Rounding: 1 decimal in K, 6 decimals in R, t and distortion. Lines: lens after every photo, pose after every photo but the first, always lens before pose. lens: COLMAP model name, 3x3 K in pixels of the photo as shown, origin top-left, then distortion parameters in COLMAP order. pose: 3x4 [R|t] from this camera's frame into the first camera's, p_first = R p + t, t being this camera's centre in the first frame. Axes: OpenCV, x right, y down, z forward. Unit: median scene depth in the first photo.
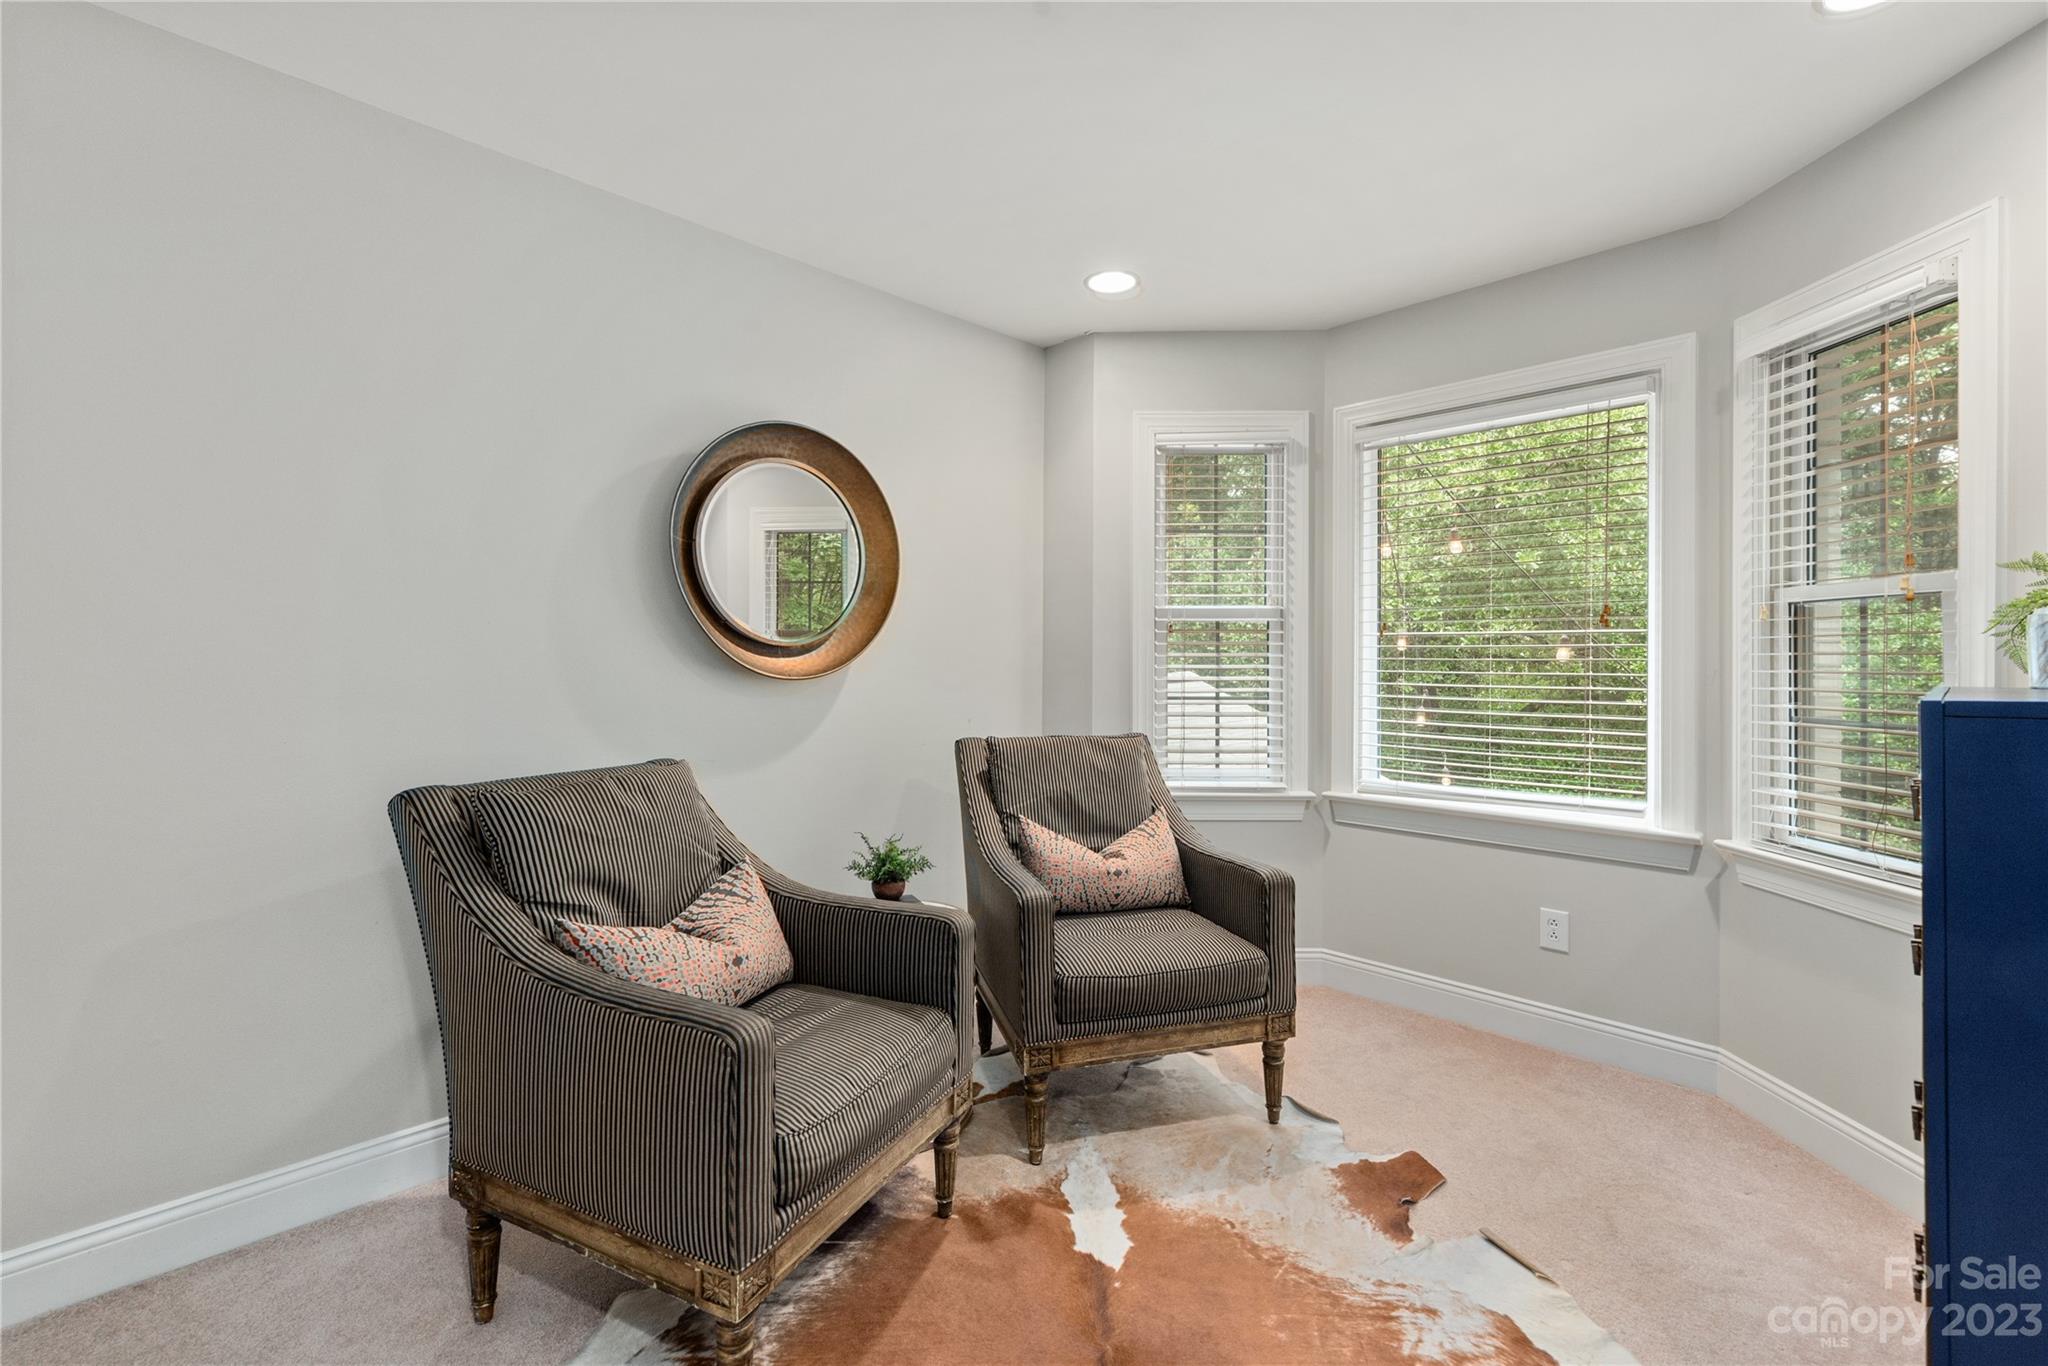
lens RADIAL K [[901.1, 0, 1026.6], [0, 901.1, 662.8], [0, 0, 1]] dist [-0.000286, -0.000039]
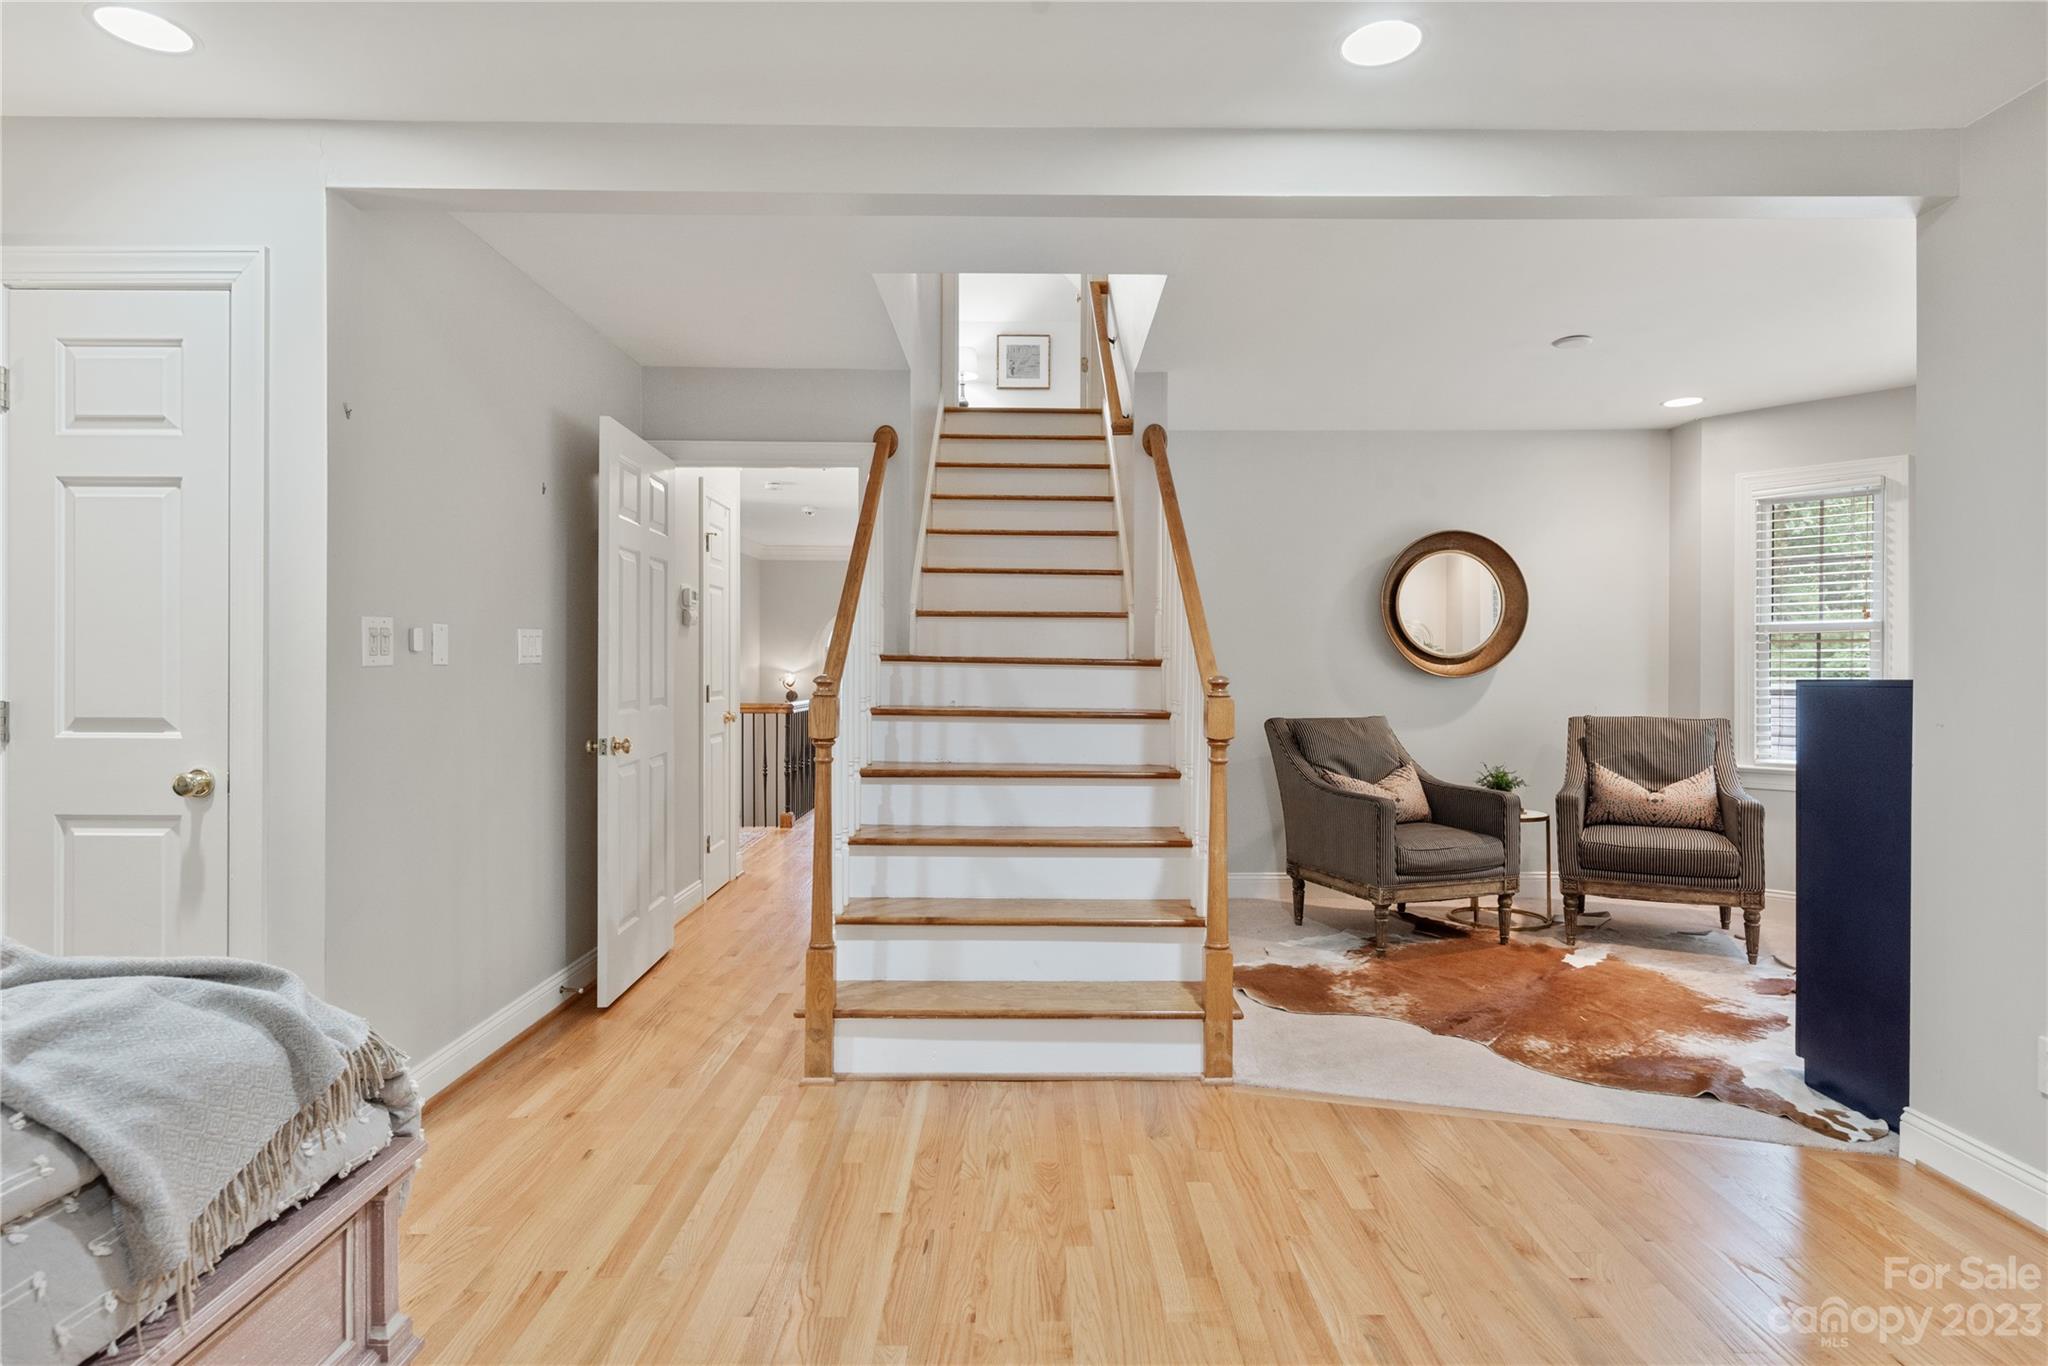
lens RADIAL K [[1054.0, 0, 1024.7], [0, 1054.0, 672.1], [0, 0, 1]] dist [0.000476, 0.001017]
pose [[0.705470, -0.003366, -0.708732, 0.631575], [0.003873, 0.999992, -0.000894, 0.006768], [0.708729, -0.002114, 0.705478, -1.078257]]
